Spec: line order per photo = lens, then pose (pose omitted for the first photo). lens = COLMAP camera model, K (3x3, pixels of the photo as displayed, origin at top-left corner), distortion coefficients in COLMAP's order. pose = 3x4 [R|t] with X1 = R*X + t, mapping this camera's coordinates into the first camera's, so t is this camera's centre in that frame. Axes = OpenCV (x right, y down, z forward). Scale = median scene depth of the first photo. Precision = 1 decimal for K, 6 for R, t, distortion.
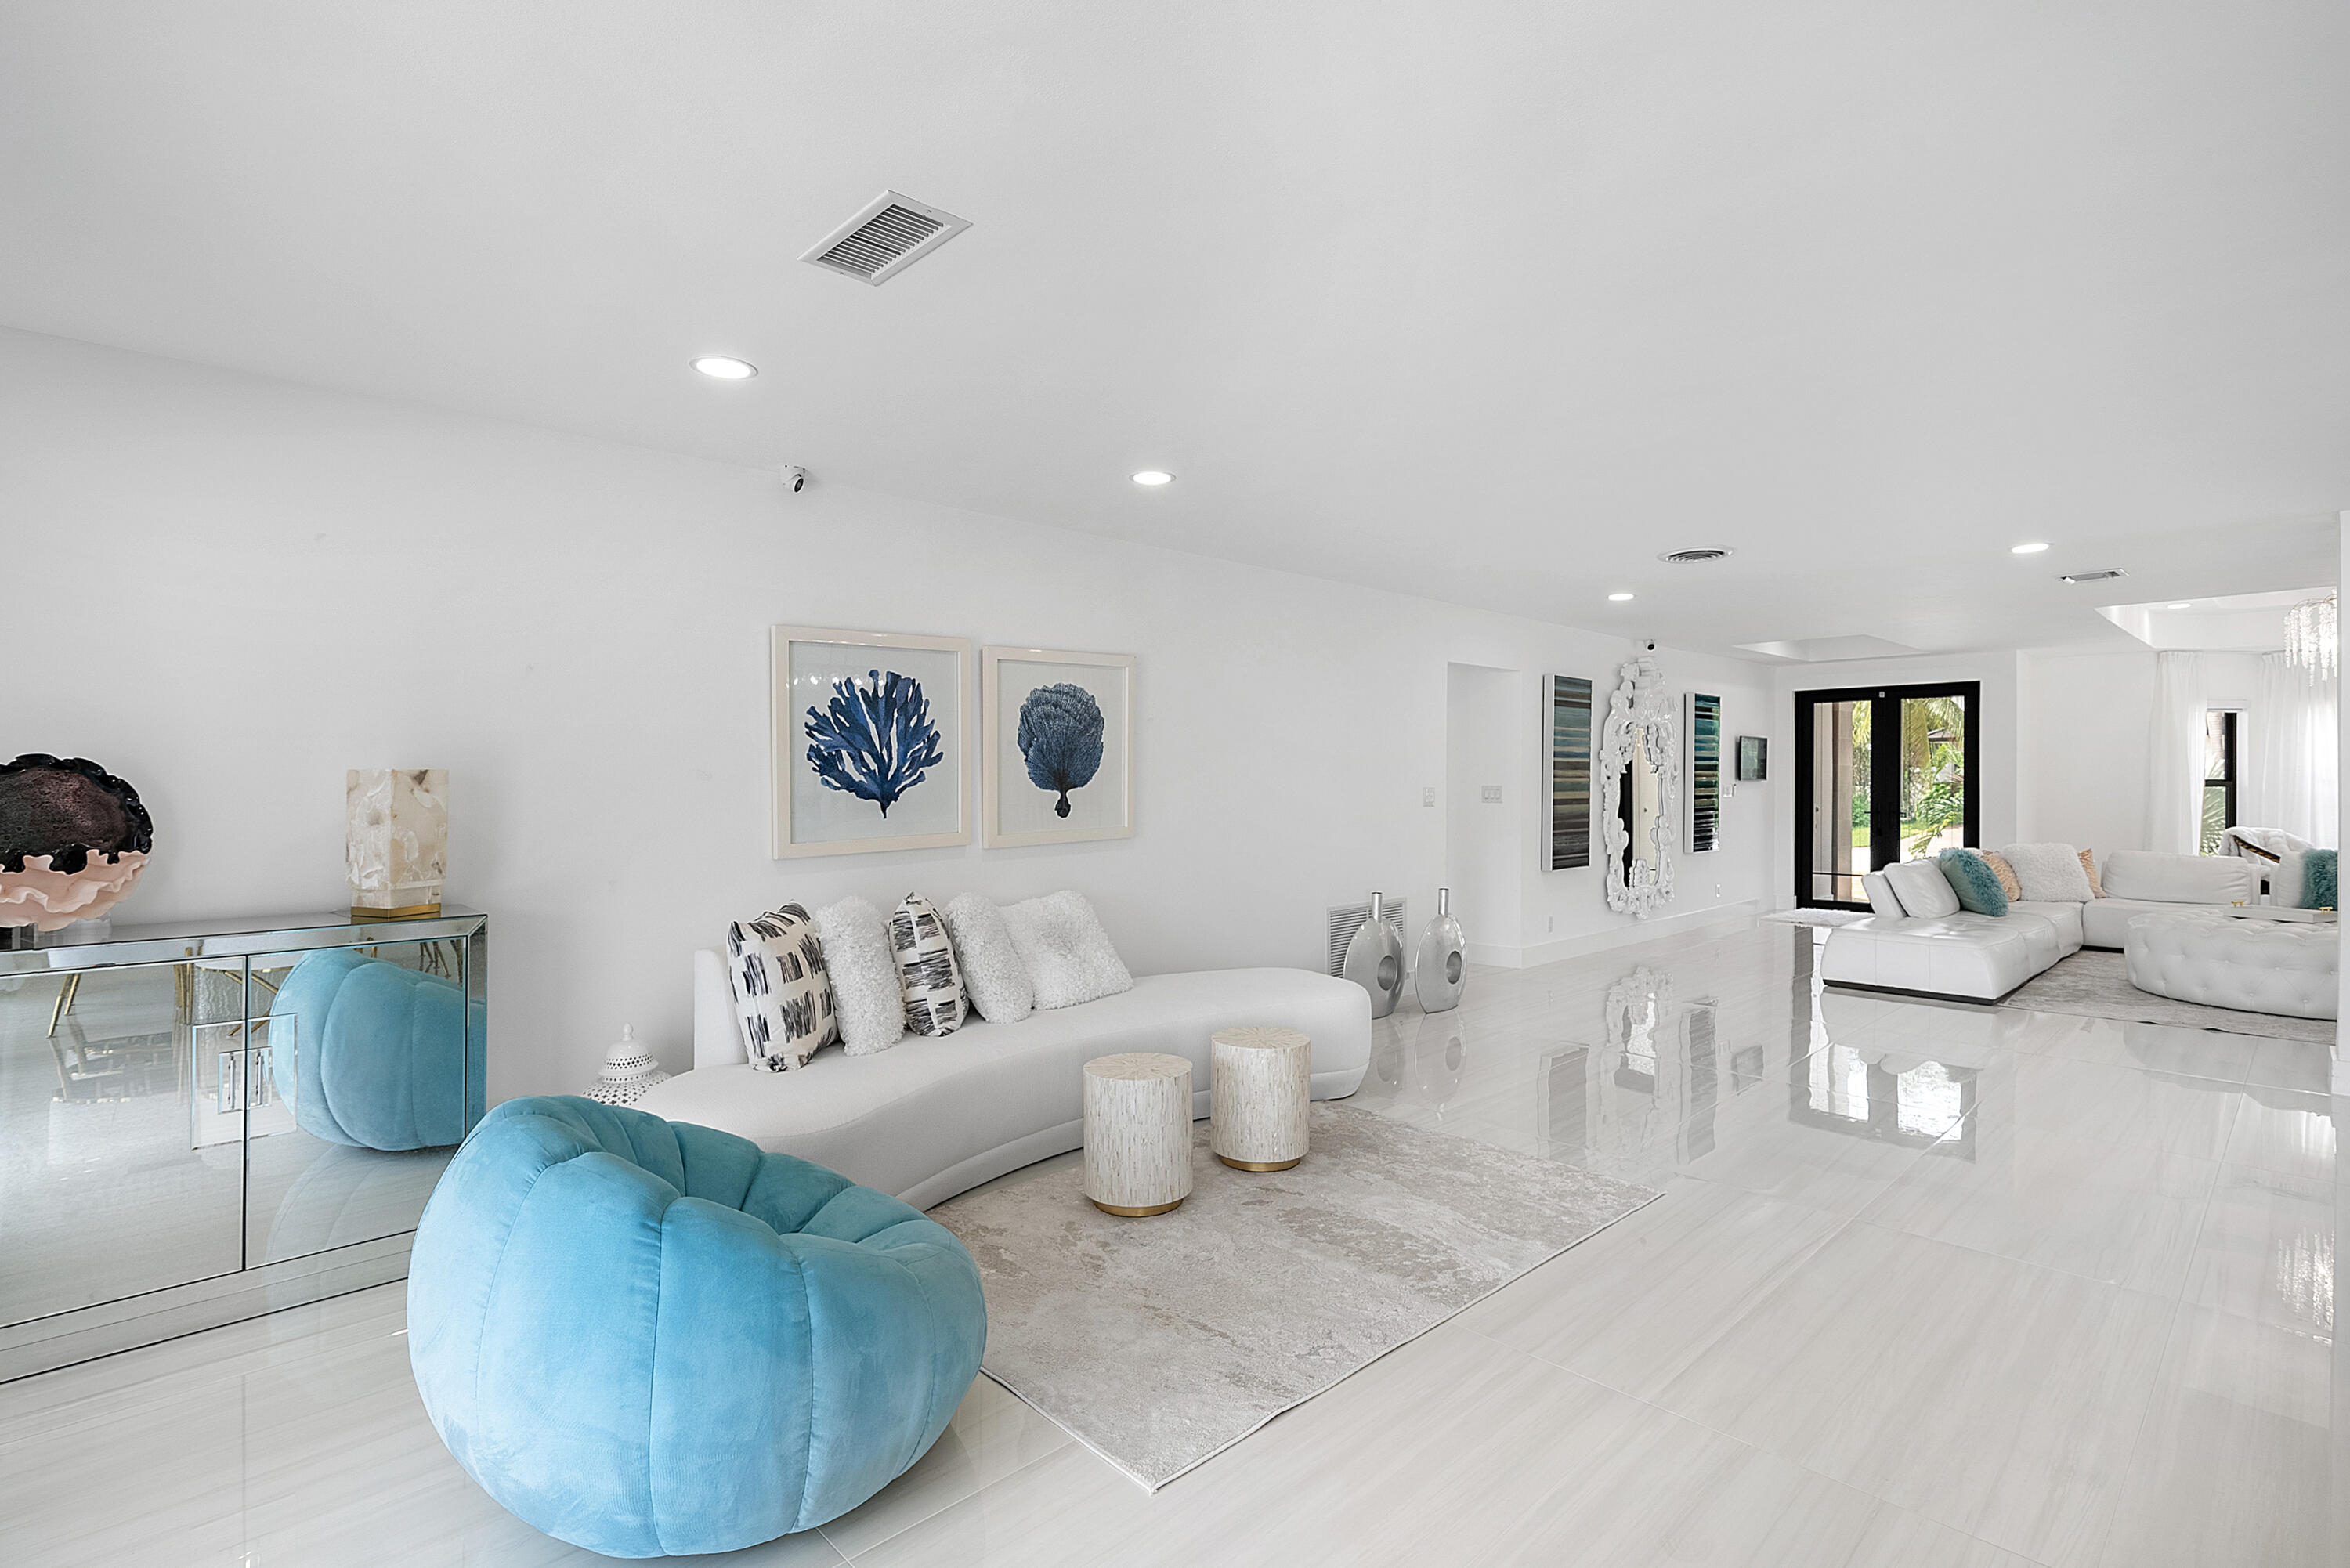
lens RADIAL K [[1158.3, 0, 1220.3], [0, 1158.3, 782.5], [0, 0, 1]] dist [-0.000115, 0.000245]
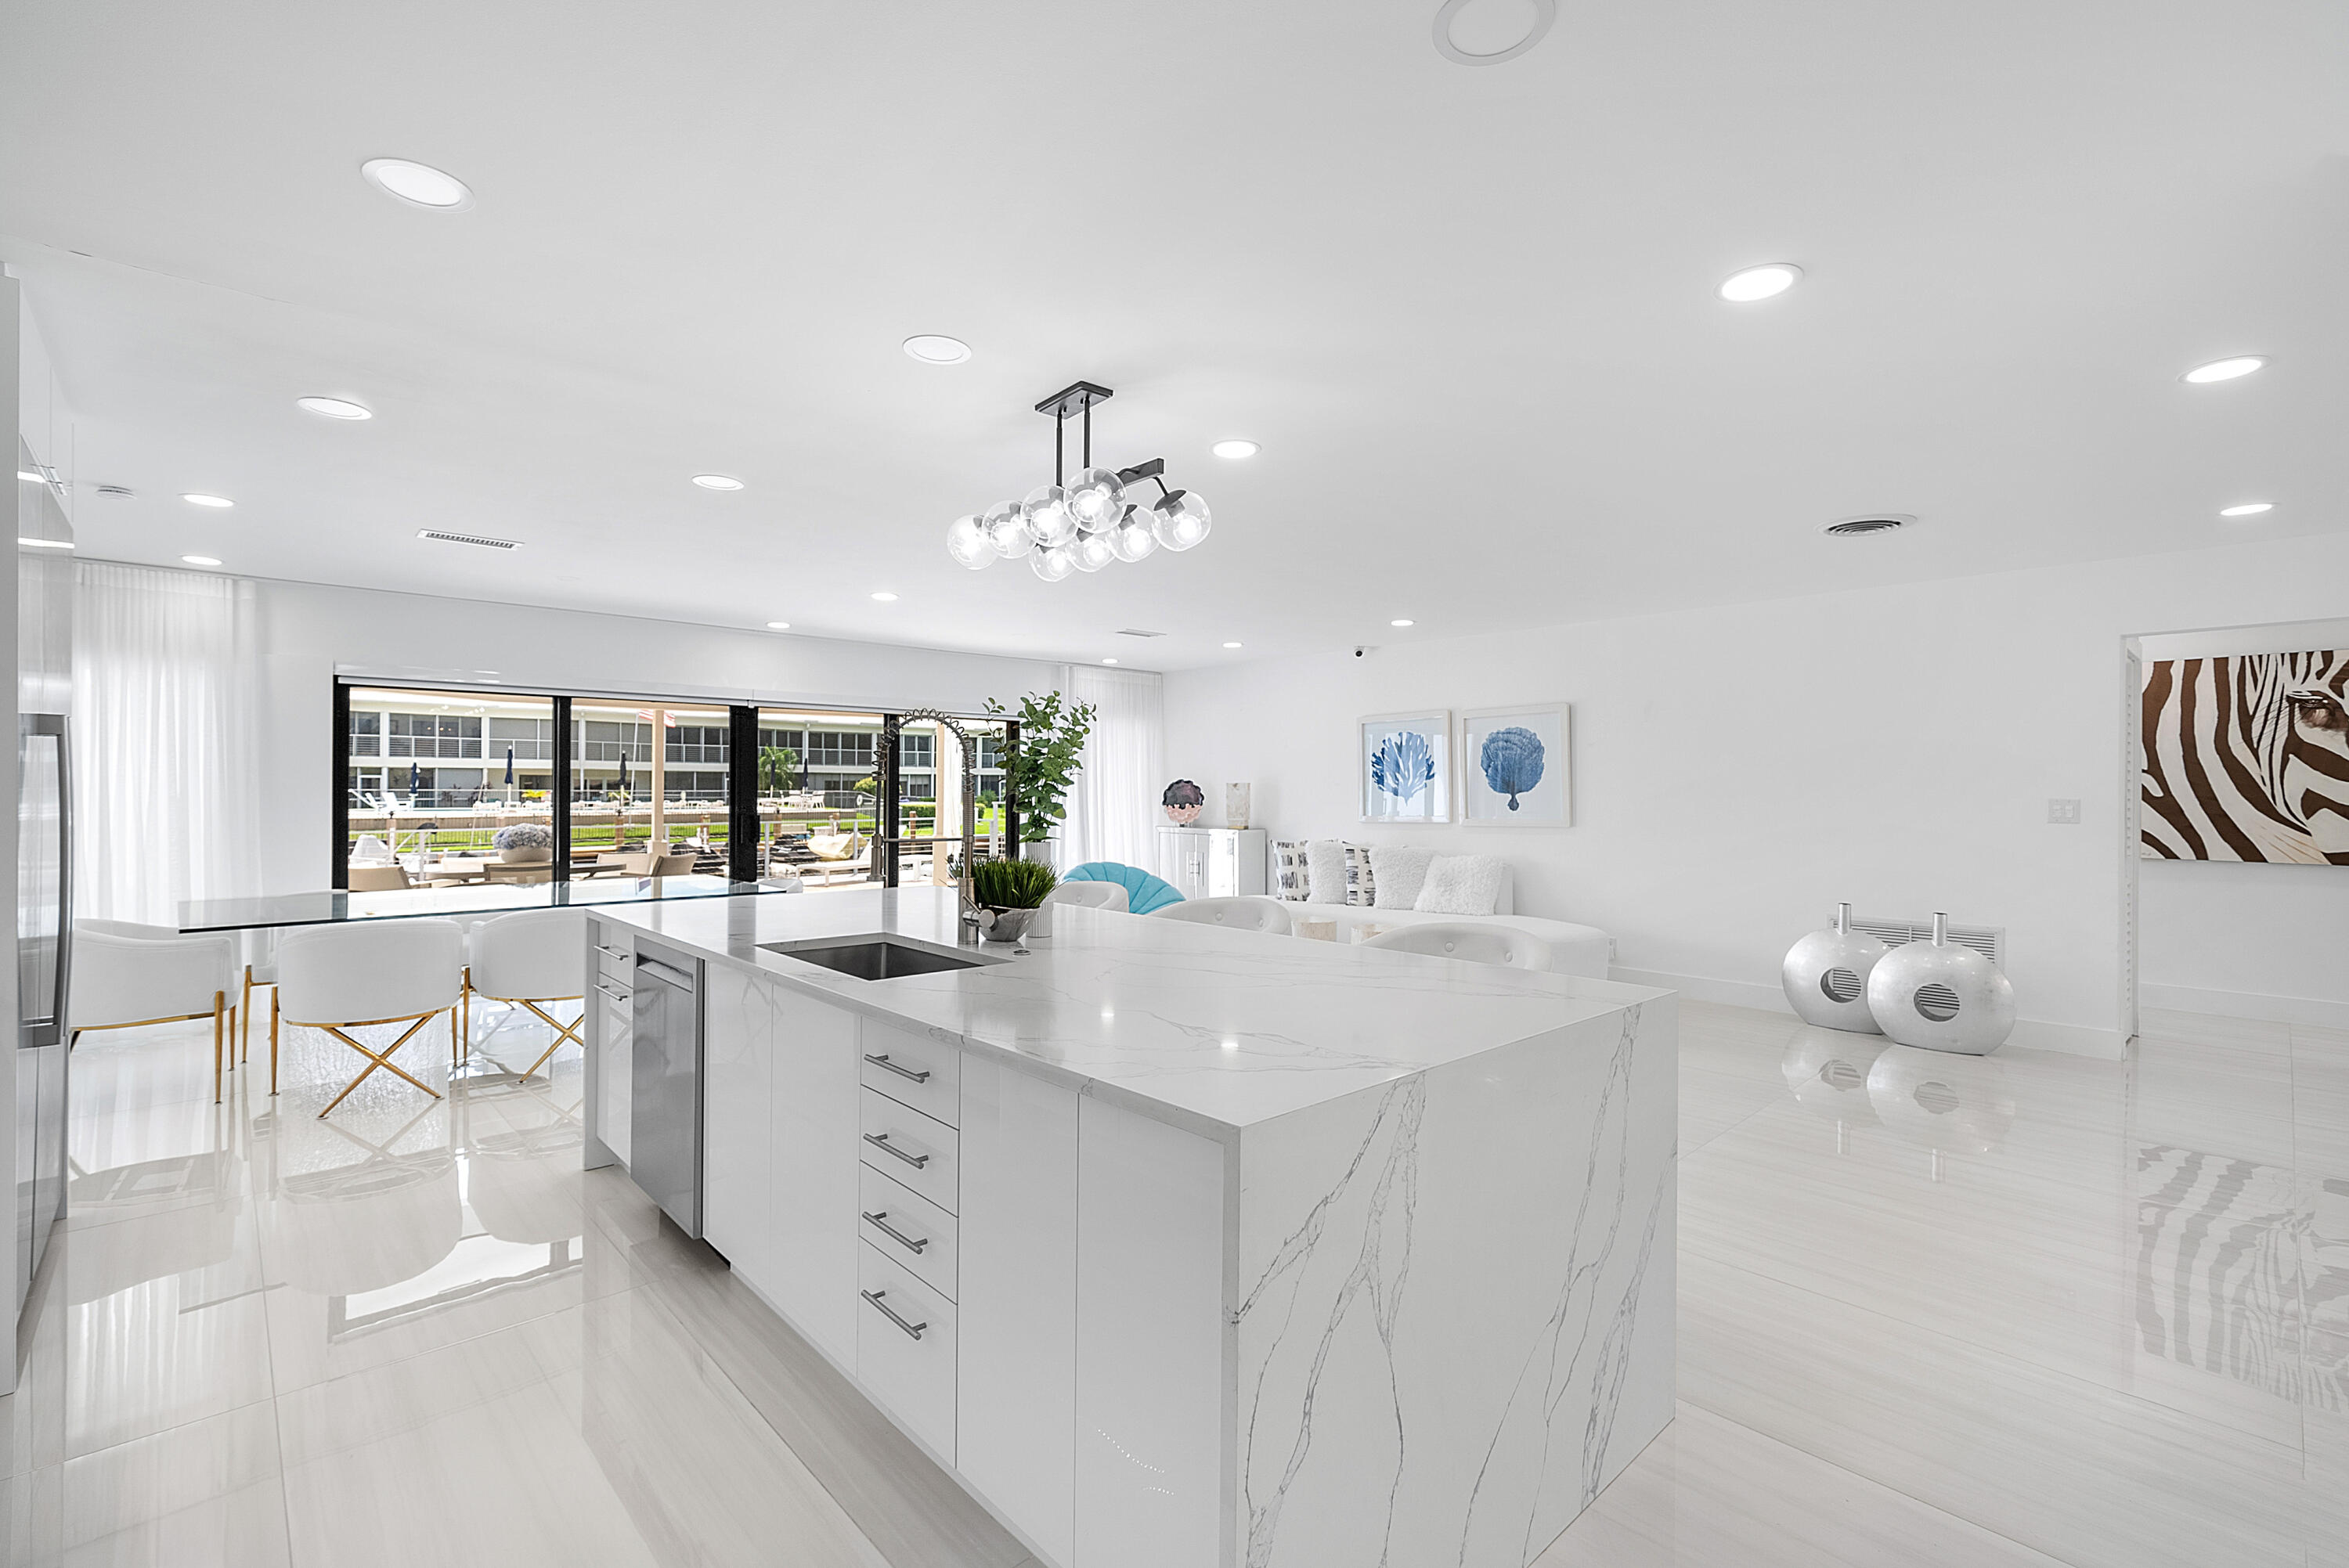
lens RADIAL K [[1039.6, 0, 1174.5], [0, 1039.6, 784.0], [0, 0, 1]] dist [-0.000991, 0.000036]
pose [[-0.050582, -0.002439, -0.998717, 1.483667], [-0.007123, 0.999972, -0.002081, -0.000569], [0.998695, 0.007009, -0.050597, 0.675453]]
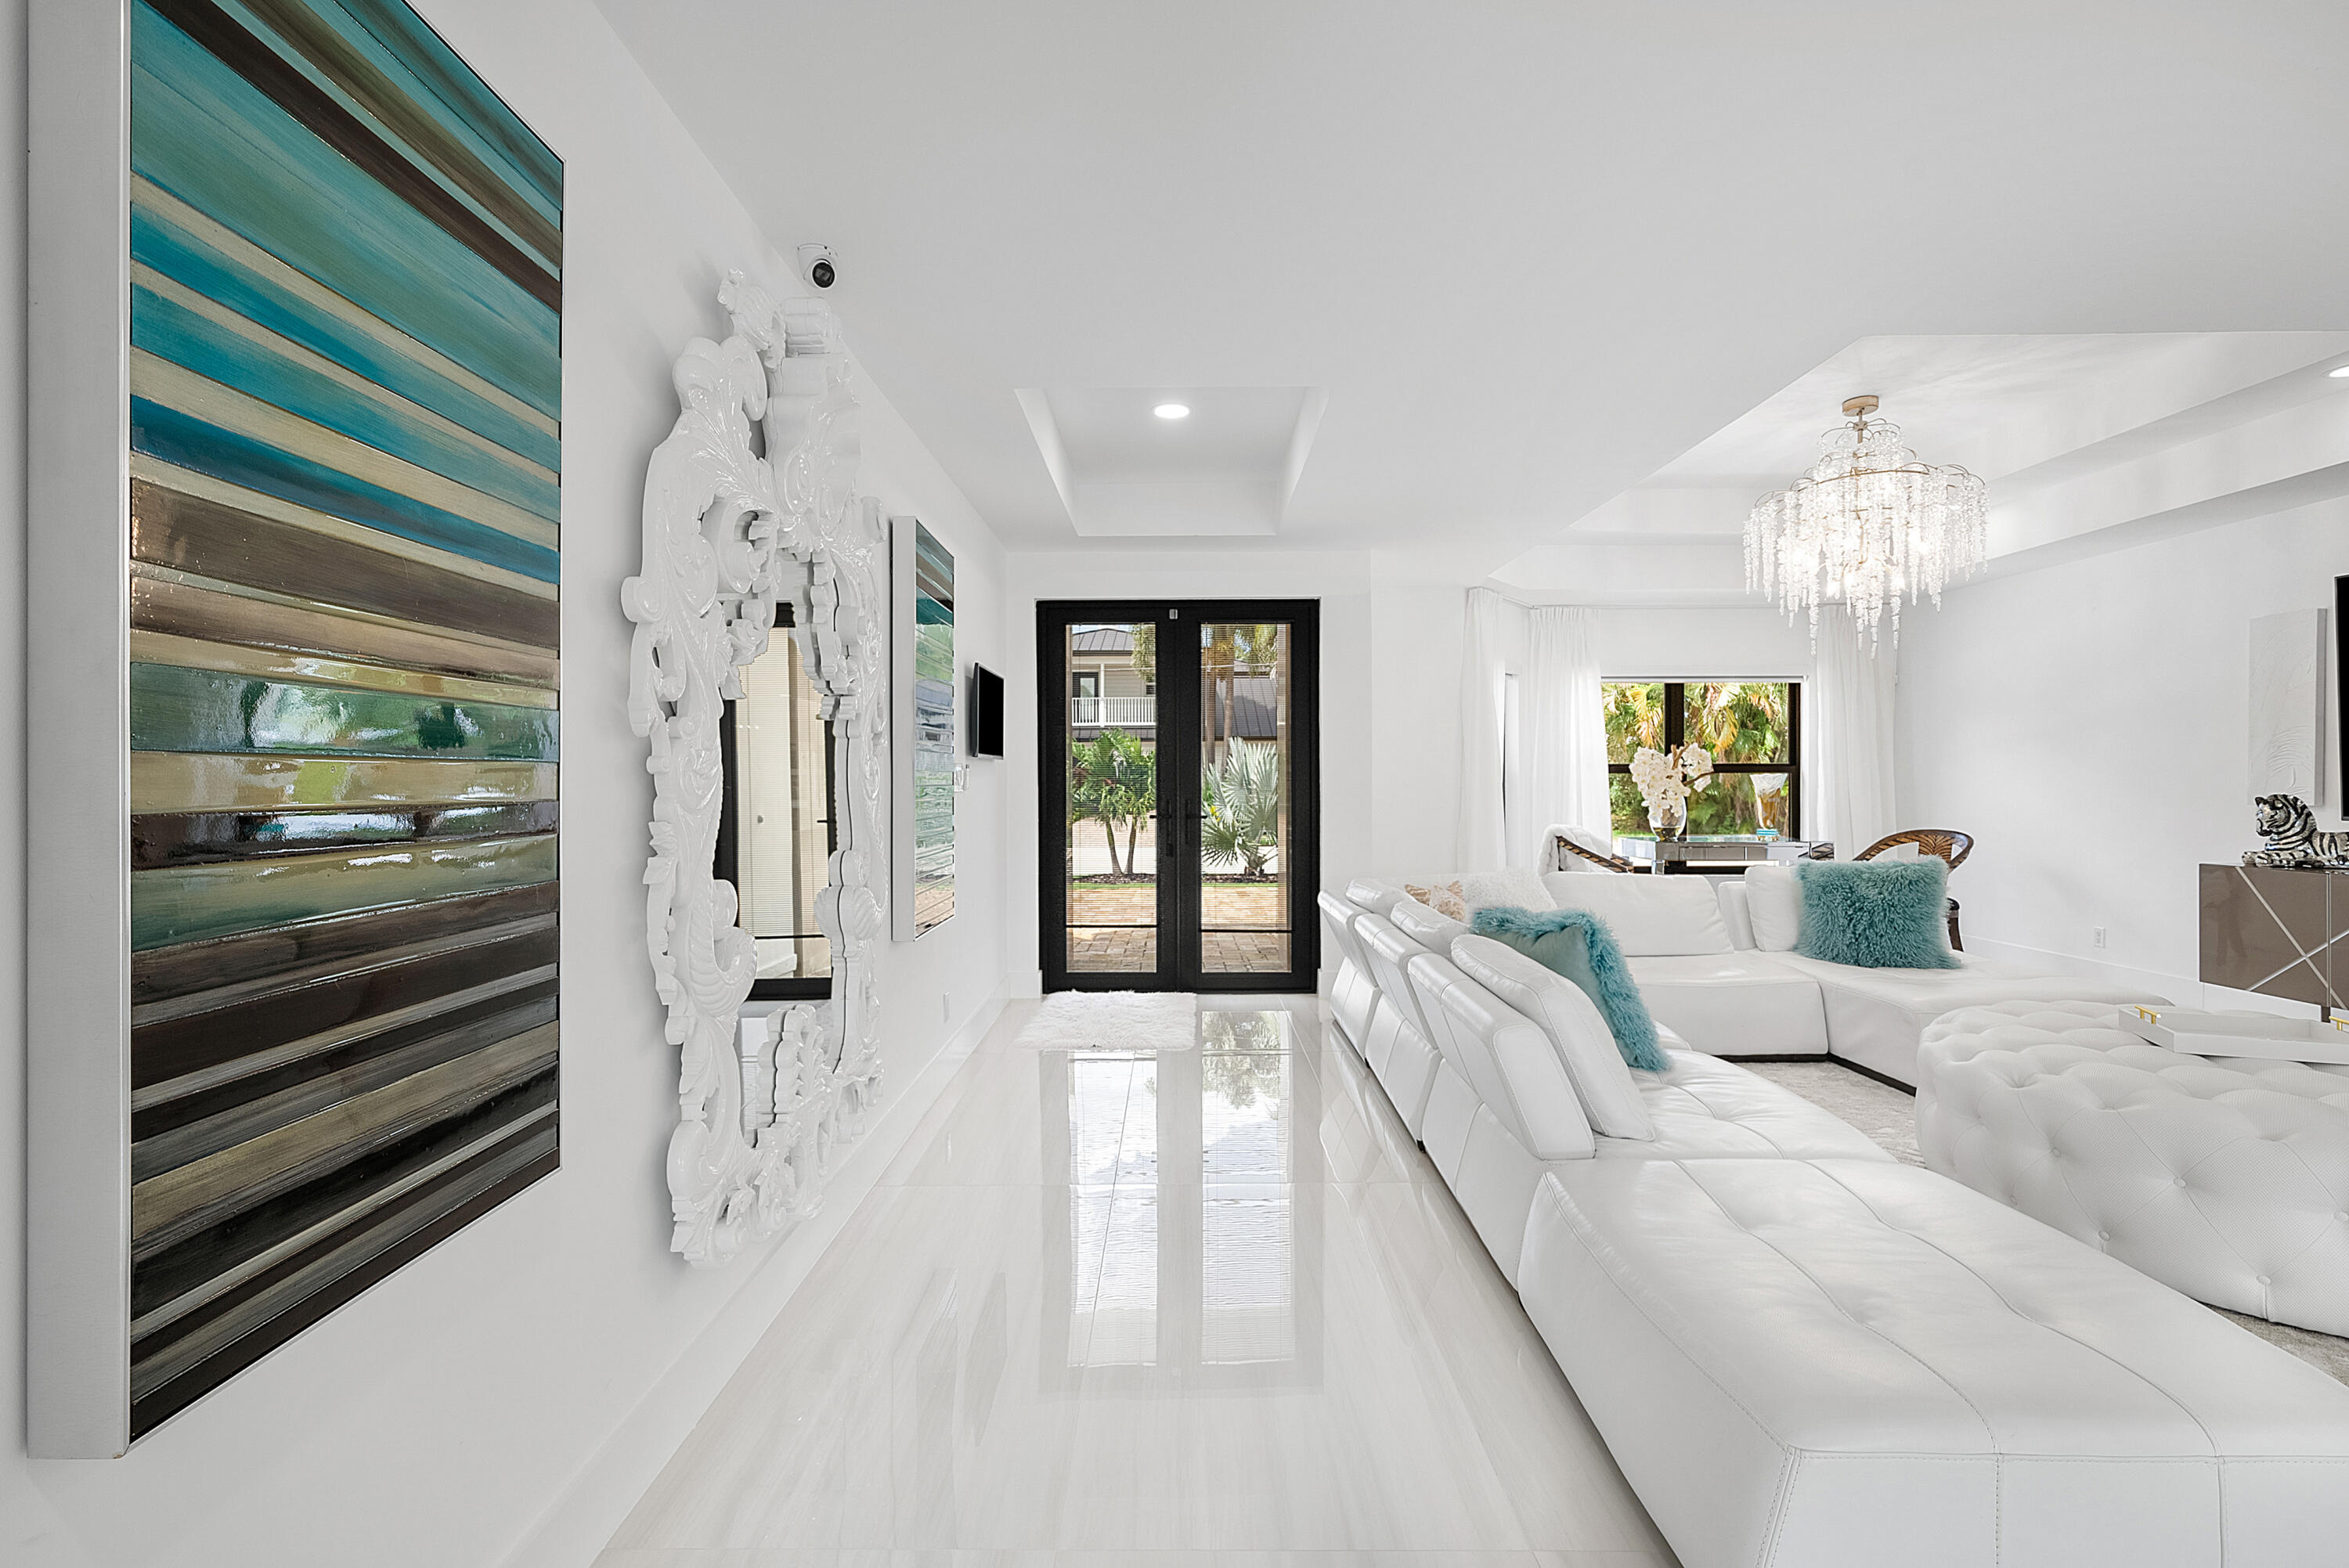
lens RADIAL K [[1039.6, 0, 1174.5], [0, 1039.6, 784.0], [0, 0, 1]] dist [-0.000991, 0.000036]
pose [[0.727677, -0.005872, 0.685894, 0.528181], [0.003401, 0.999982, 0.004953, 0.019170], [-0.685911, -0.001272, 0.727684, 1.550357]]
